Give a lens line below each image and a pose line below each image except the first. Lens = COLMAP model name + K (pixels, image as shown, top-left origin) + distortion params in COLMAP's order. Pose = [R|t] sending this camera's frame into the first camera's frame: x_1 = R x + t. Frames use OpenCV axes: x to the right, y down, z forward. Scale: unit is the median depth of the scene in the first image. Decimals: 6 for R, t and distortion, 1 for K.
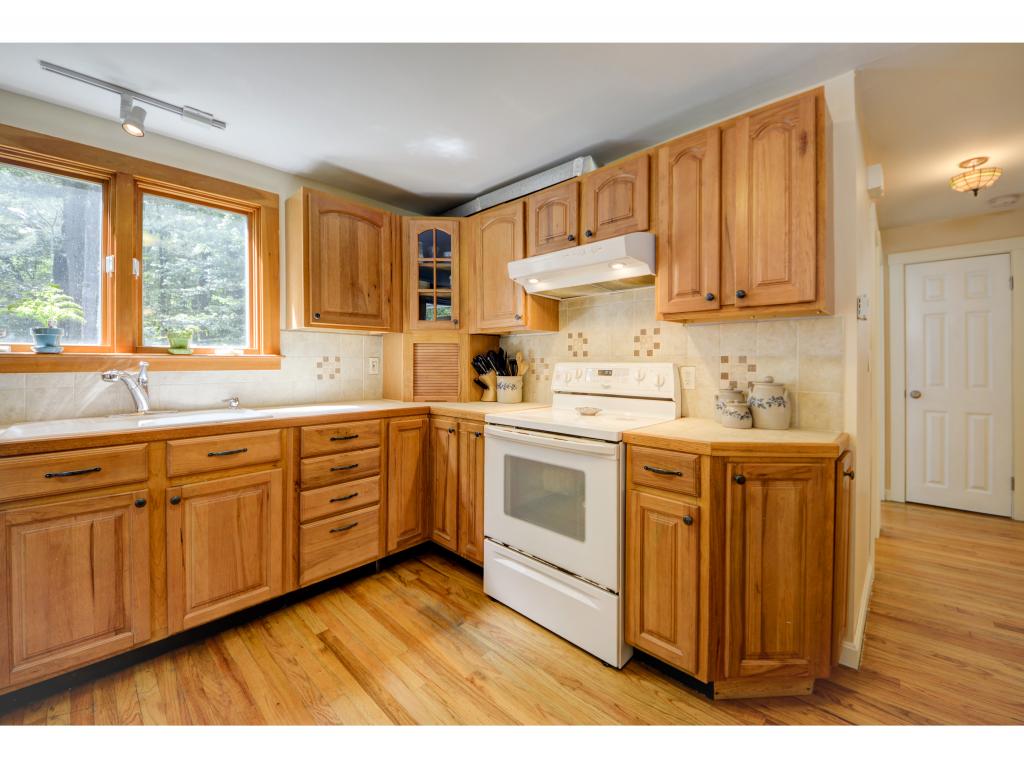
lens RADIAL K [[405.8, 0, 501.2], [0, 405.8, 360.2], [0, 0, 1]] dist [-0.015929, -0.005634]
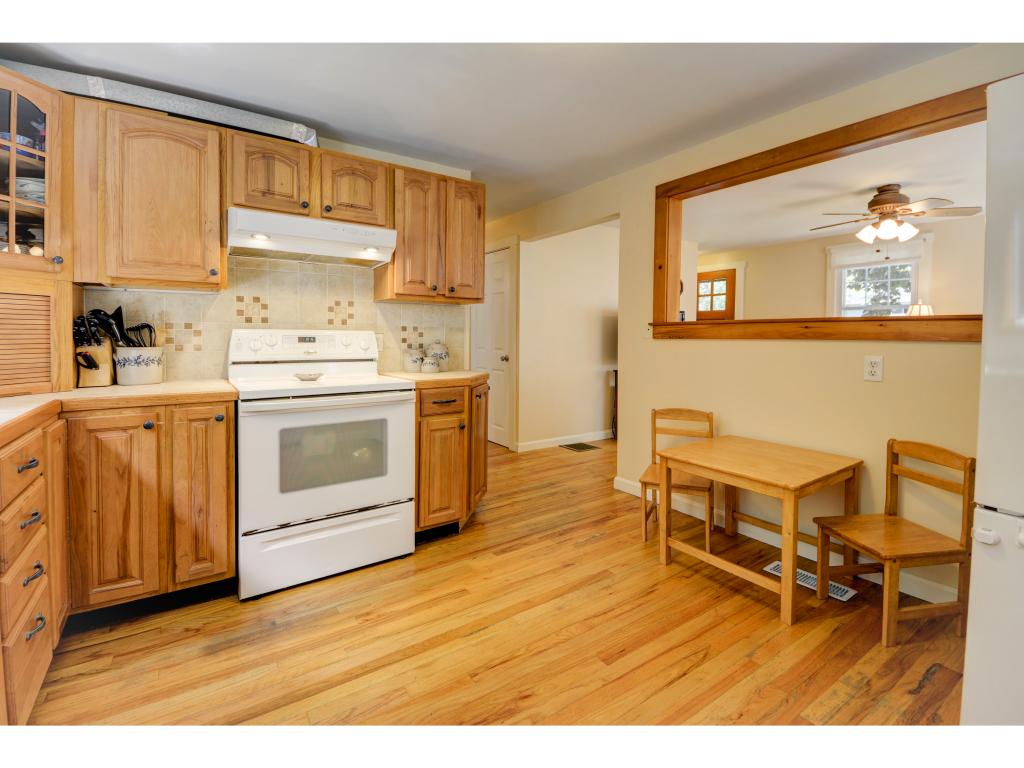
lens RADIAL K [[458.2, 0, 520.3], [0, 458.2, 348.2], [0, 0, 1]] dist [0.004385, -0.008565]
pose [[0.209319, -0.029279, 0.977409, -0.888714], [-0.014874, 0.999341, 0.033121, 0.006663], [-0.977734, -0.021471, 0.208745, 0.254948]]
